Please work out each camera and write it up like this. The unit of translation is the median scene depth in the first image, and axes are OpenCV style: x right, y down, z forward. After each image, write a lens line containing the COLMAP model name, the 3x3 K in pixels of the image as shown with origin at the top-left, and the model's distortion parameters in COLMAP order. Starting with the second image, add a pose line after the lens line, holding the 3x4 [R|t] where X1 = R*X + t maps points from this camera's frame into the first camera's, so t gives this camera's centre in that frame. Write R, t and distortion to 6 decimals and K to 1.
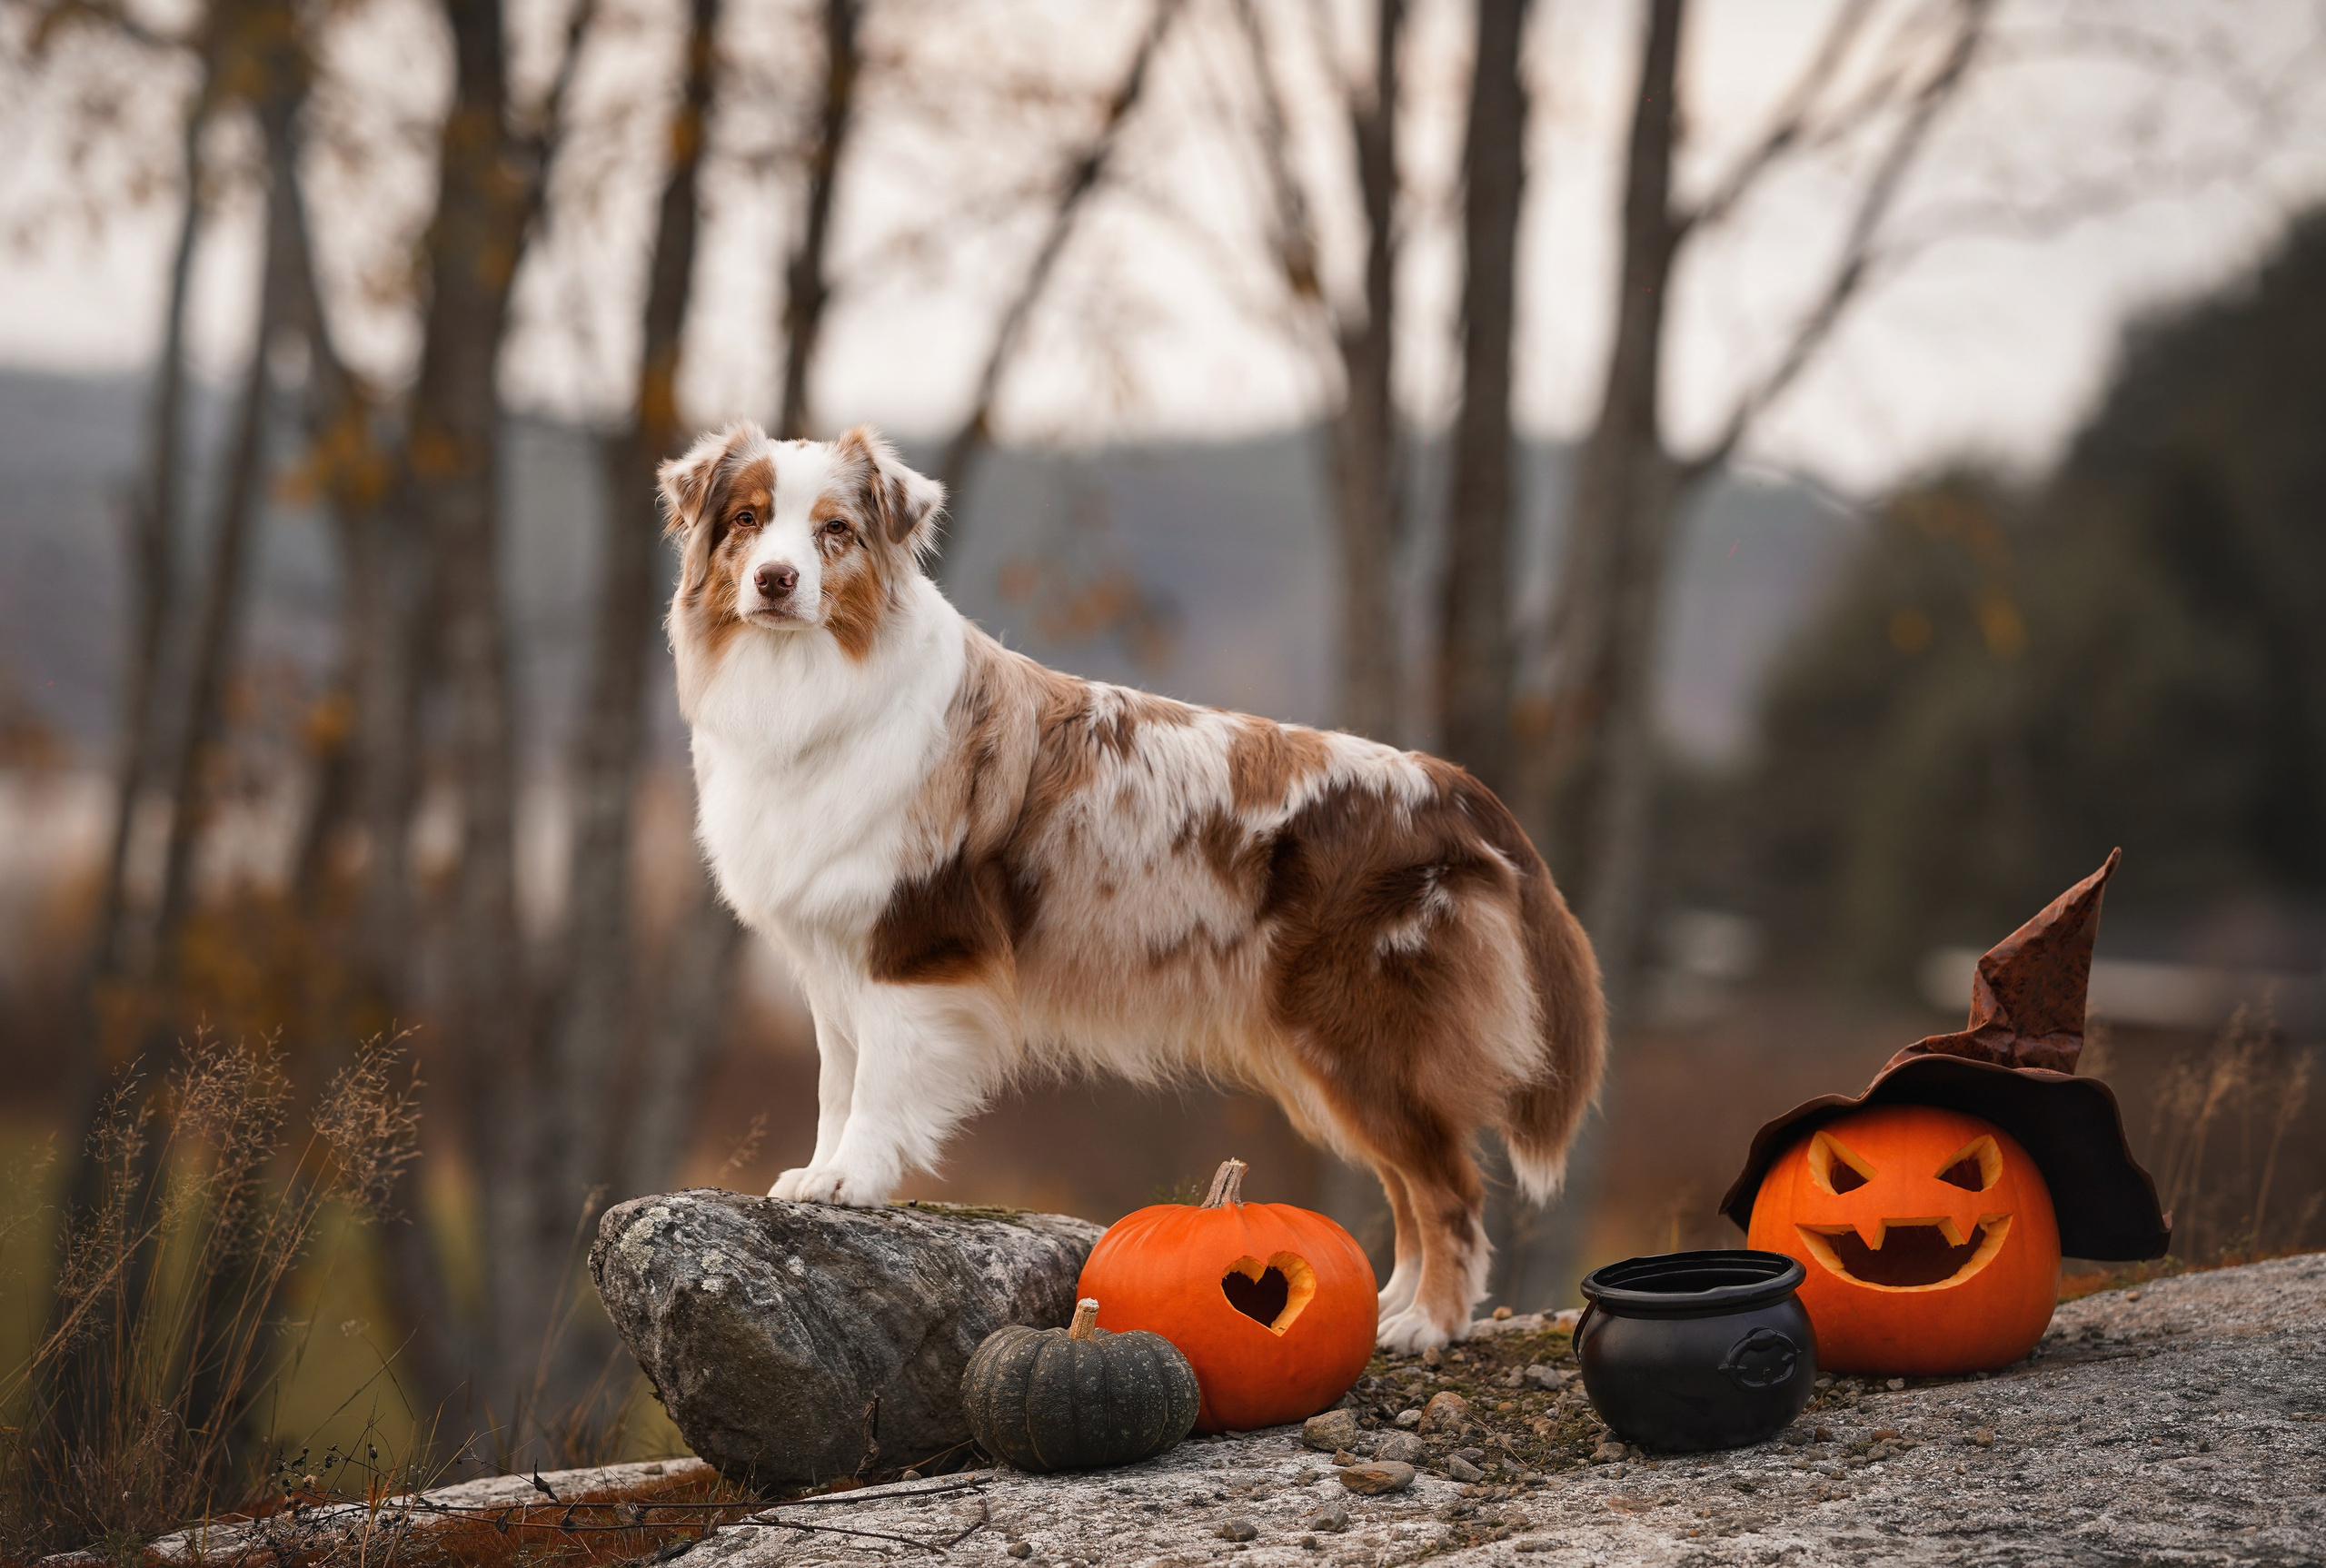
lens RADIAL K [[9359.6, 0, 1158.9], [0, 9359.6, 776.9], [0, 0, 1]] dist [0.271866, 0.000000]
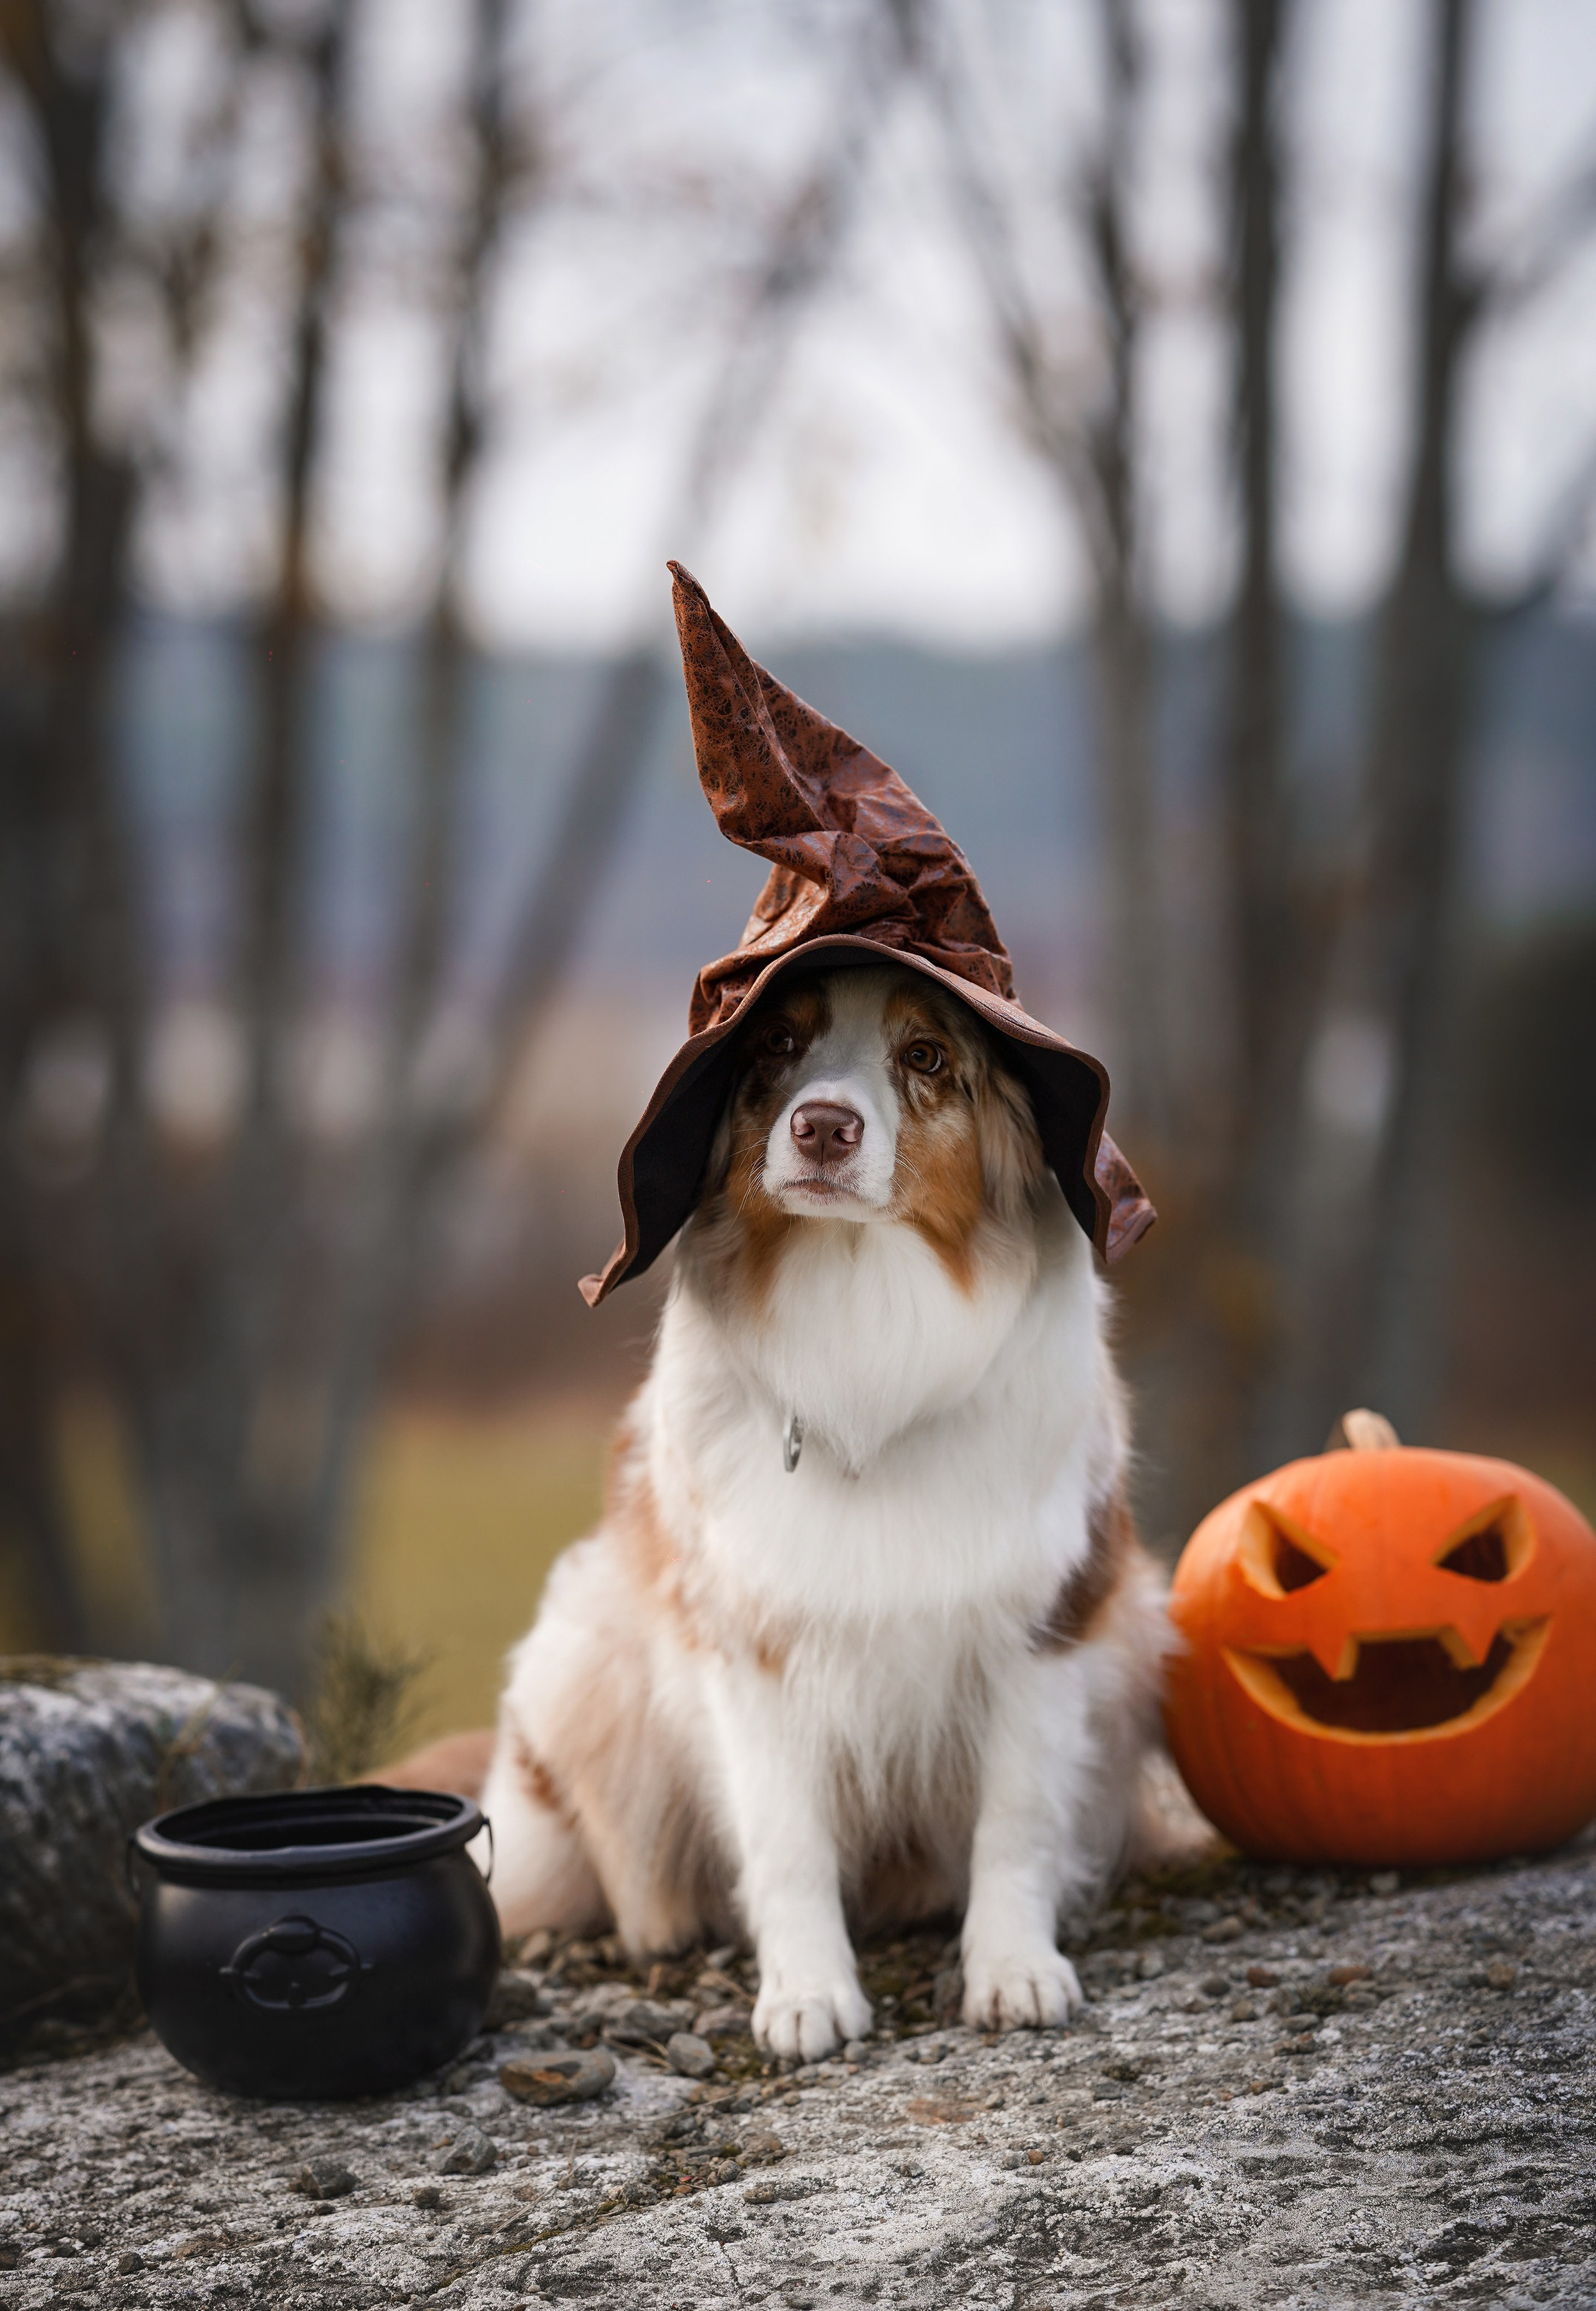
lens RADIAL K [[9791.7, 0, 889.5], [0, 9791.7, 1021.1], [0, 0, 1]] dist [0.392264, 0.000000]
pose [[0.998609, -0.044701, -0.027968, 0.068423], [0.044771, 0.998995, 0.001888, 0.002503], [0.027855, -0.003138, 0.999607, 0.333072]]
